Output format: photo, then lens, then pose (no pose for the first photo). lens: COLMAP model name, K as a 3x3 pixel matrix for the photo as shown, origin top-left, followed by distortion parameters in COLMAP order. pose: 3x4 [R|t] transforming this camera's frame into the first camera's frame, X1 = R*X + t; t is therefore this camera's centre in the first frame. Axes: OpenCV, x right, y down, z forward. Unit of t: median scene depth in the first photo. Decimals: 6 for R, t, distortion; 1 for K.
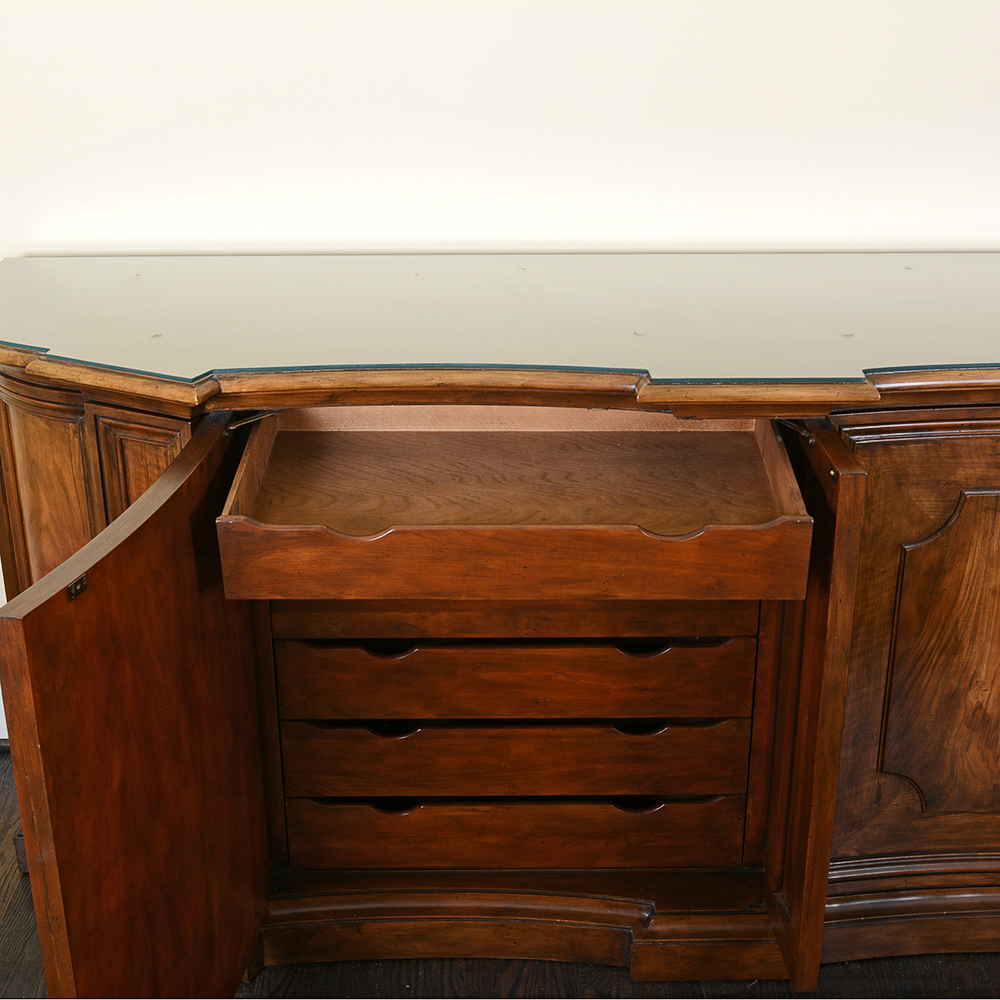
lens RADIAL K [[1544.3, 0, 508.7], [0, 1544.3, 495.0], [0, 0, 1]] dist [-0.046707, 0.000000]
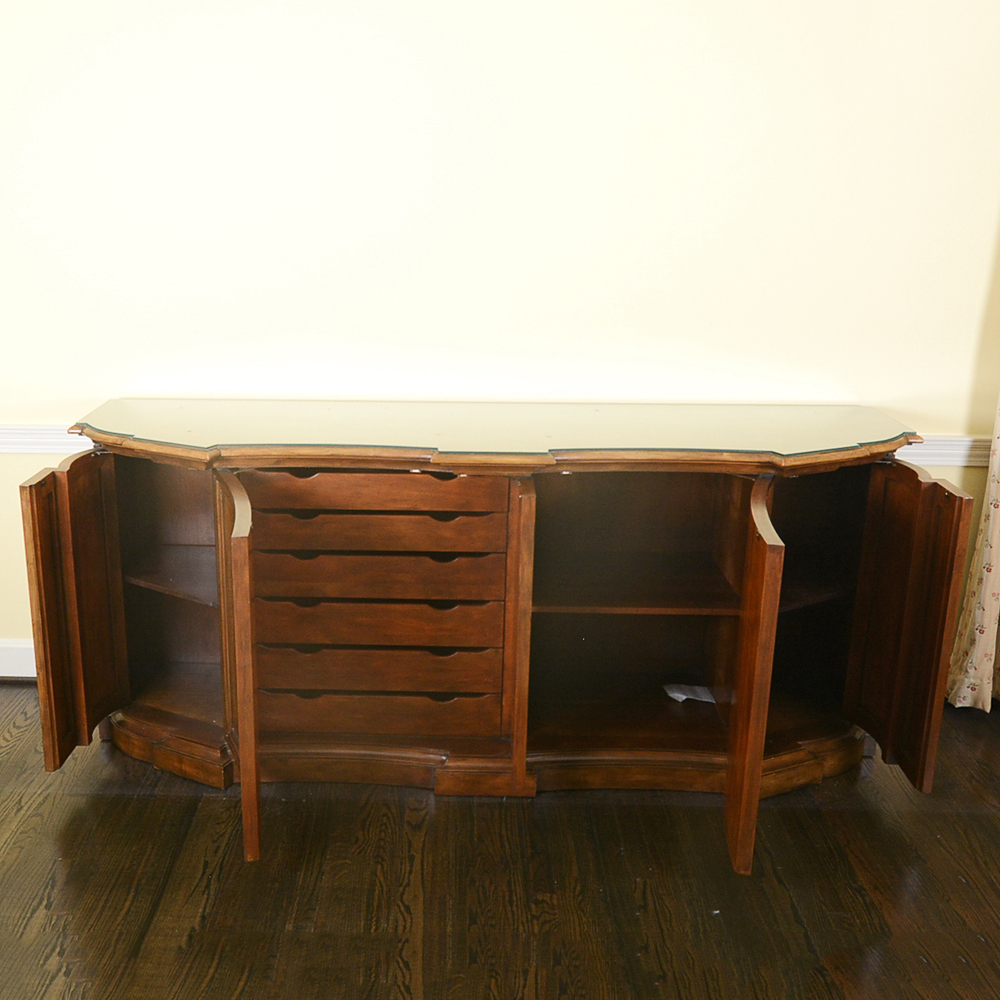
lens RADIAL K [[1186.0, 0, 398.4], [0, 1186.0, 529.1], [0, 0, 1]] dist [-0.025468, 0.000000]
pose [[0.998705, 0.019894, -0.046830, 0.108917], [-0.024481, 0.994735, -0.099515, 0.166462], [0.044604, 0.100532, 0.993933, -0.470347]]
